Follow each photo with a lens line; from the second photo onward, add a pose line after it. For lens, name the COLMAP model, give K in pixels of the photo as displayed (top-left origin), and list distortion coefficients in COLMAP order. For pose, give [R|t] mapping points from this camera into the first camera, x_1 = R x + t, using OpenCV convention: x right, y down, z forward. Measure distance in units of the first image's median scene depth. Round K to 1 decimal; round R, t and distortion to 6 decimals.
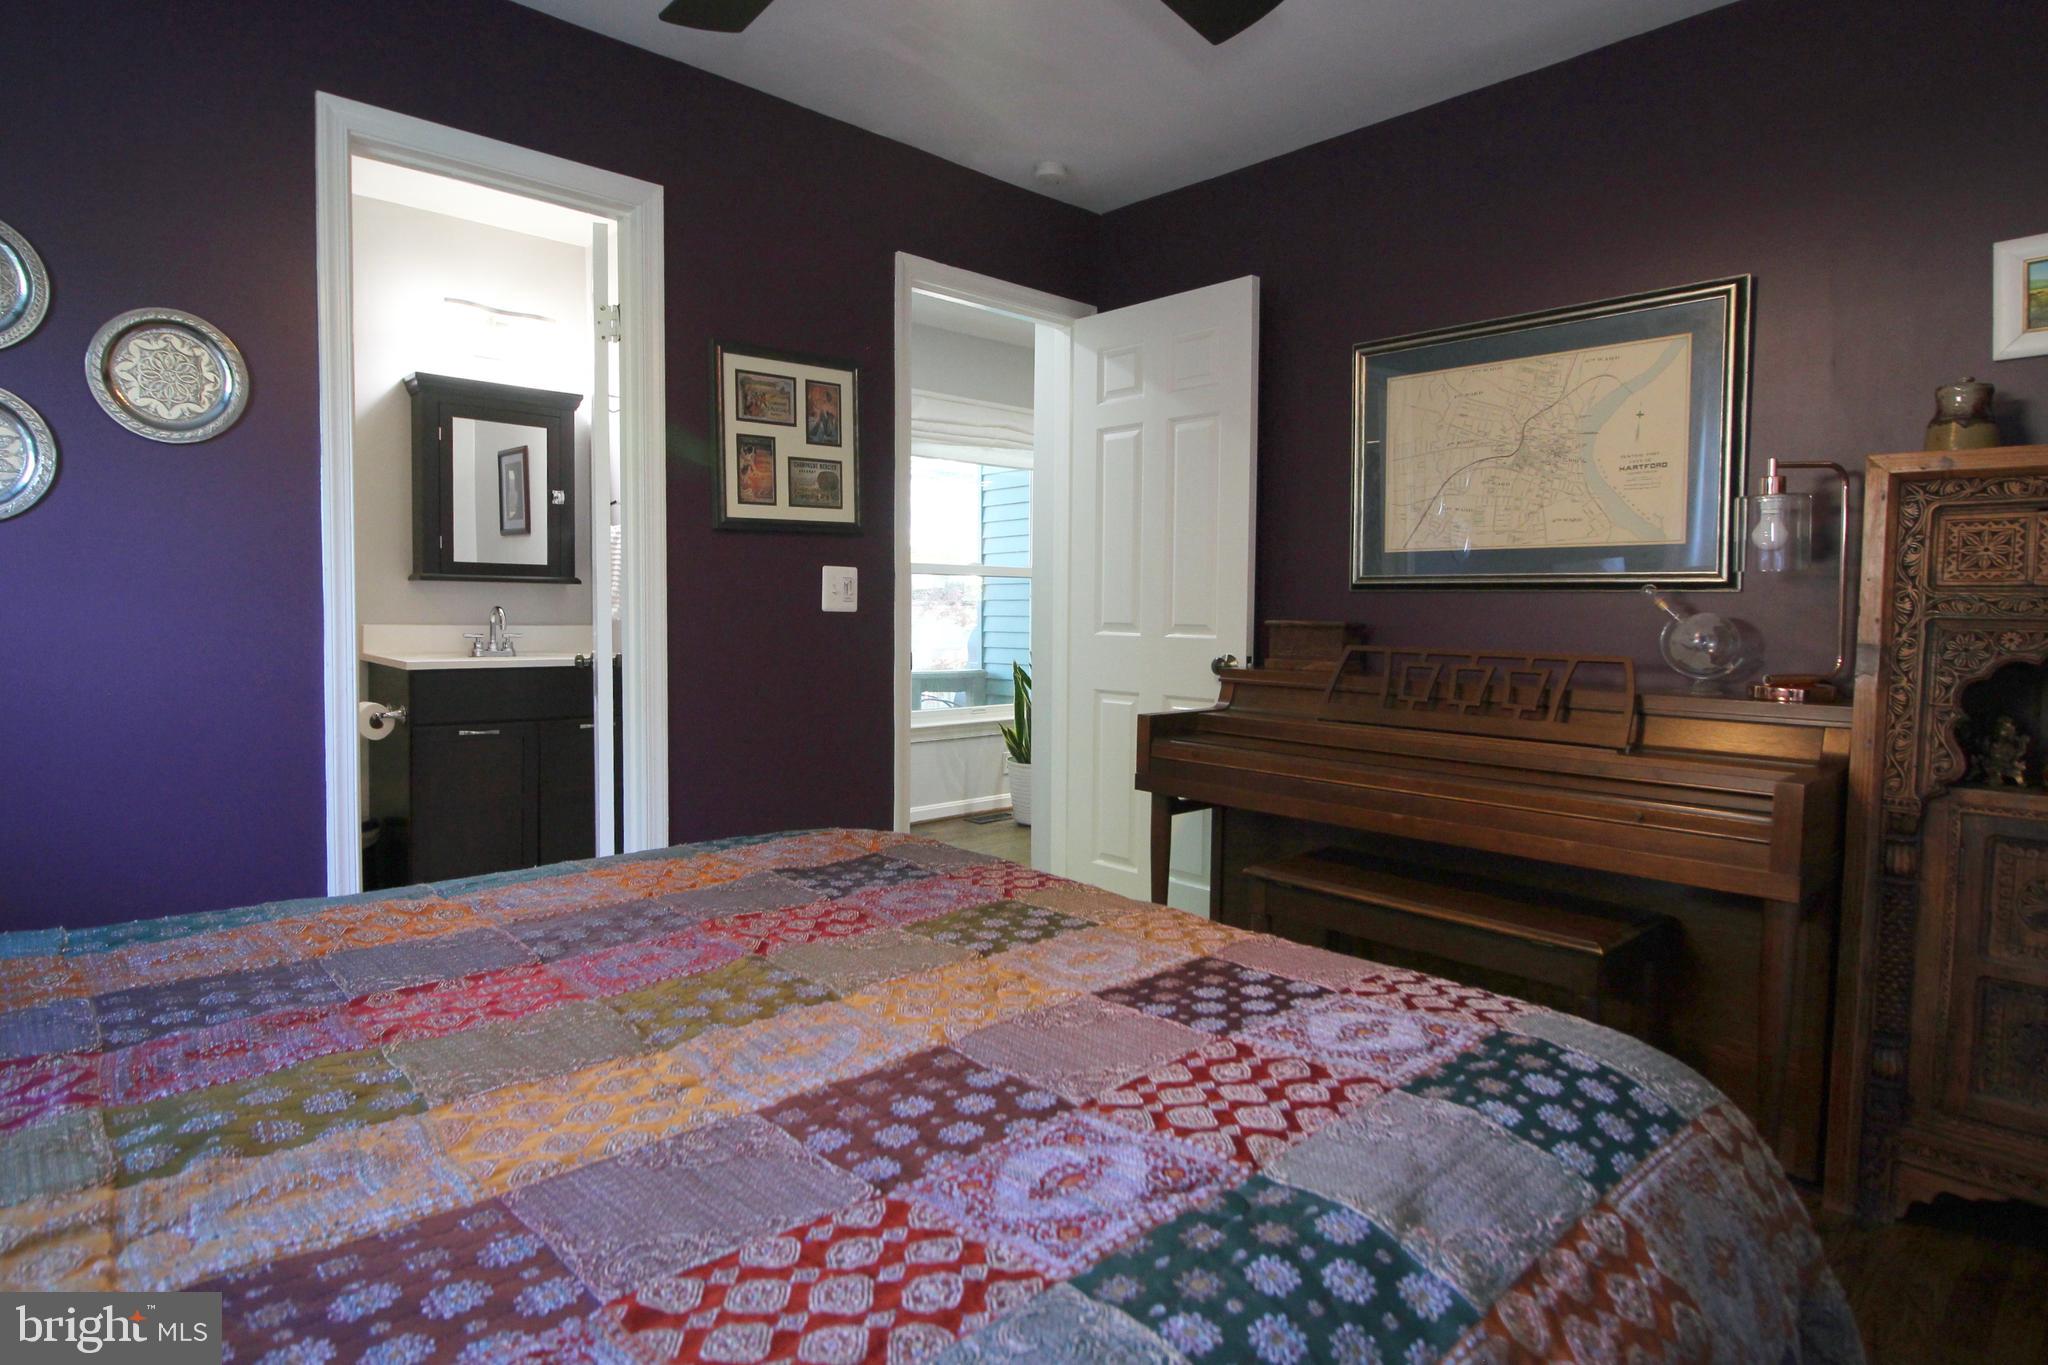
lens RADIAL K [[1113.3, 0, 1015.4], [0, 1113.3, 667.8], [0, 0, 1]] dist [-0.002865, 0.000032]
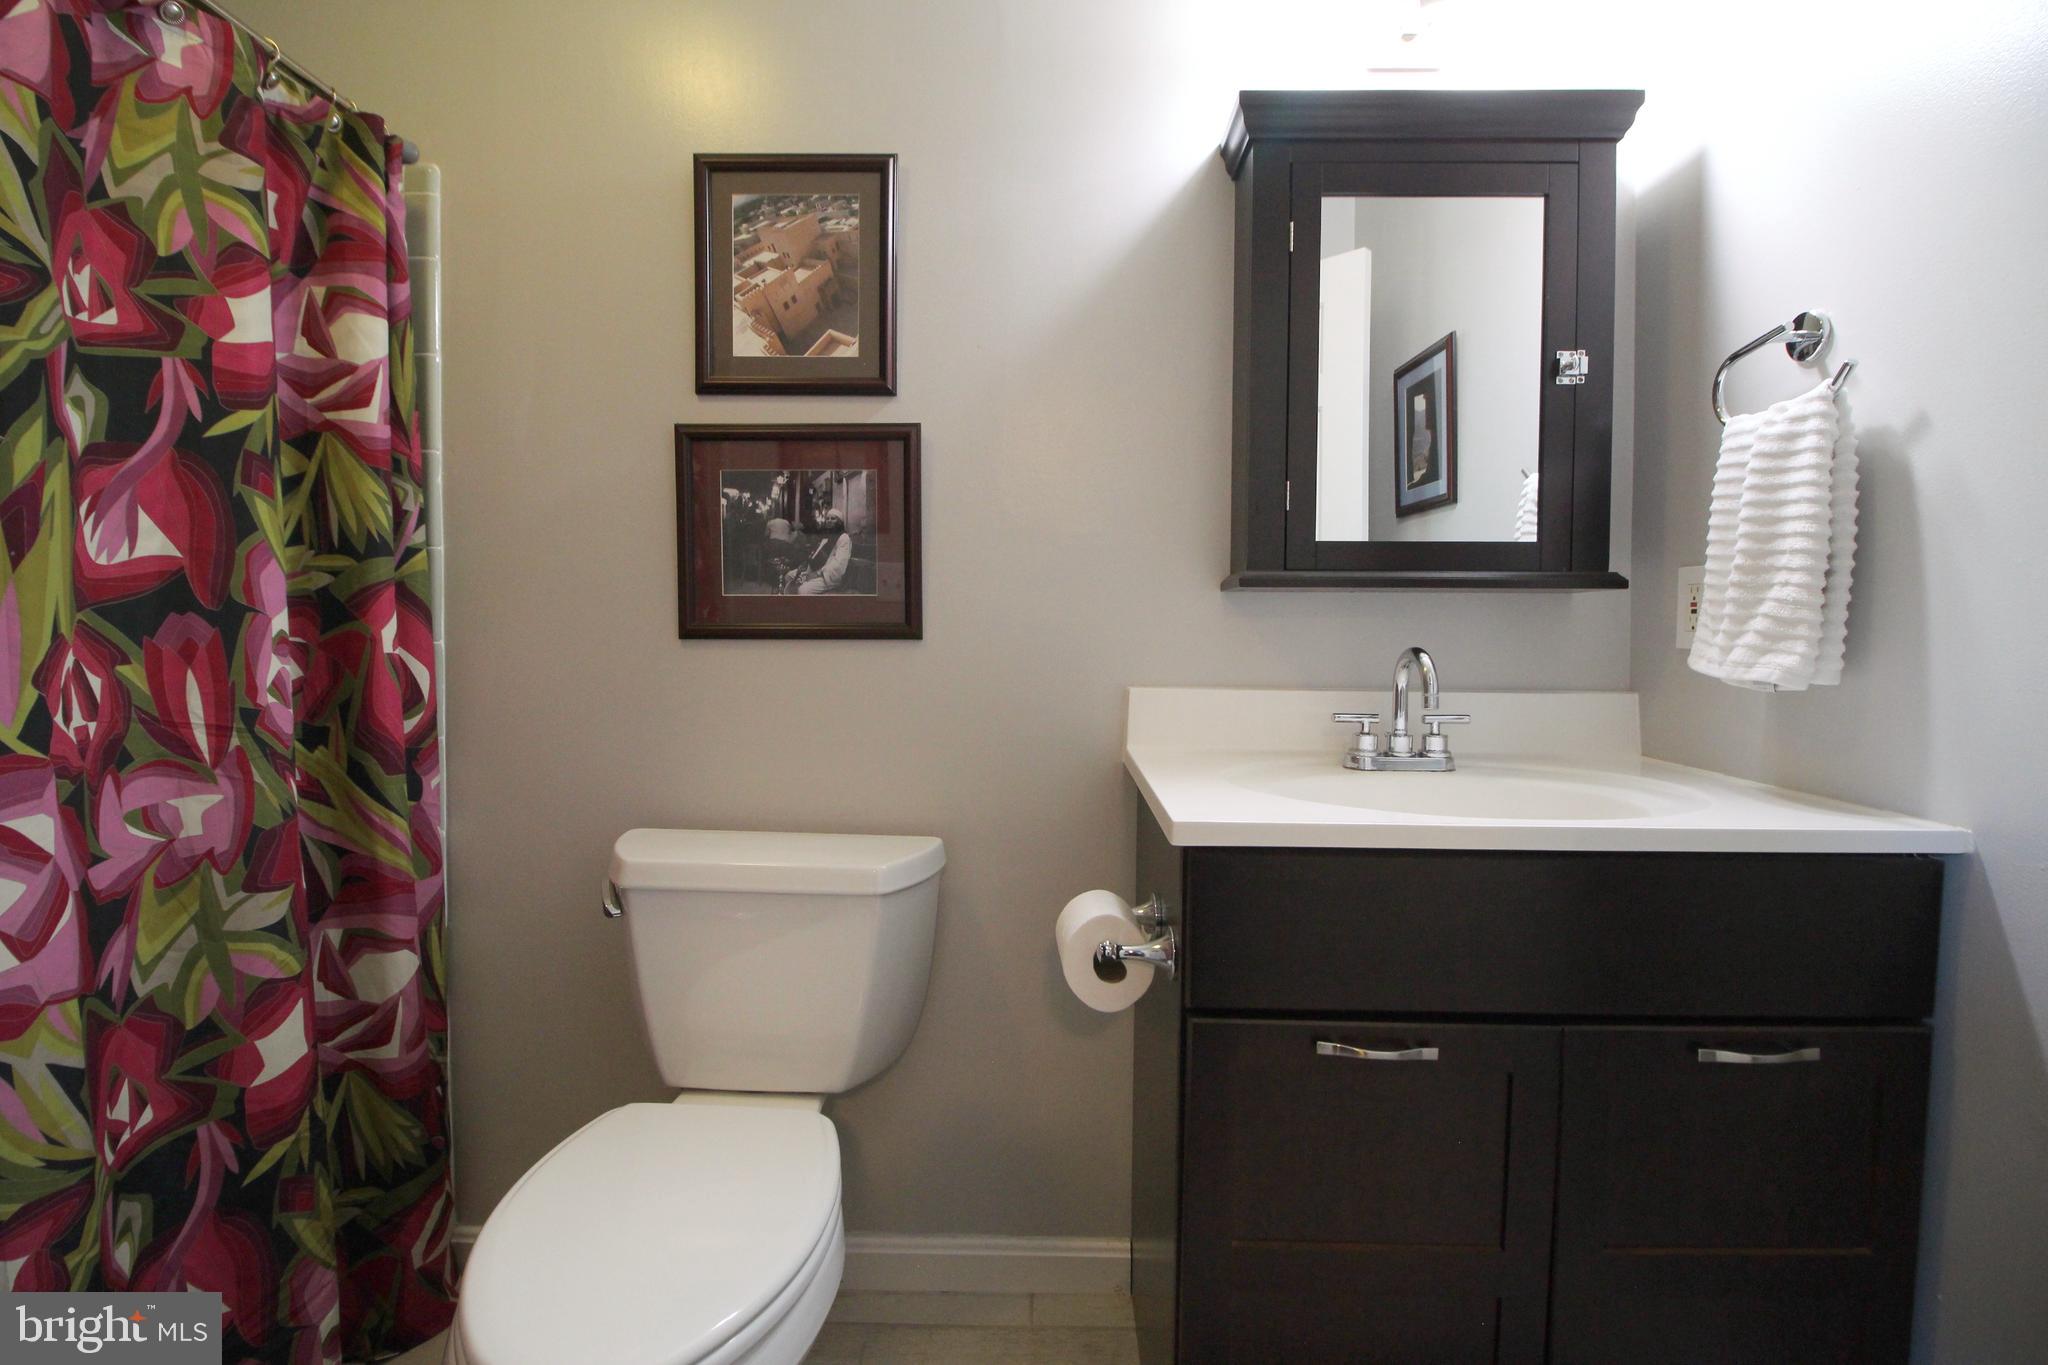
lens RADIAL K [[946.0, 0, 1020.0], [0, 946.0, 675.9], [0, 0, 1]] dist [-0.021542, -0.001312]
pose [[0.711901, 0.007911, -0.702235, -0.318091], [-0.027548, 0.999482, -0.016667, -0.034612], [0.701740, 0.031210, 0.711750, 0.636818]]
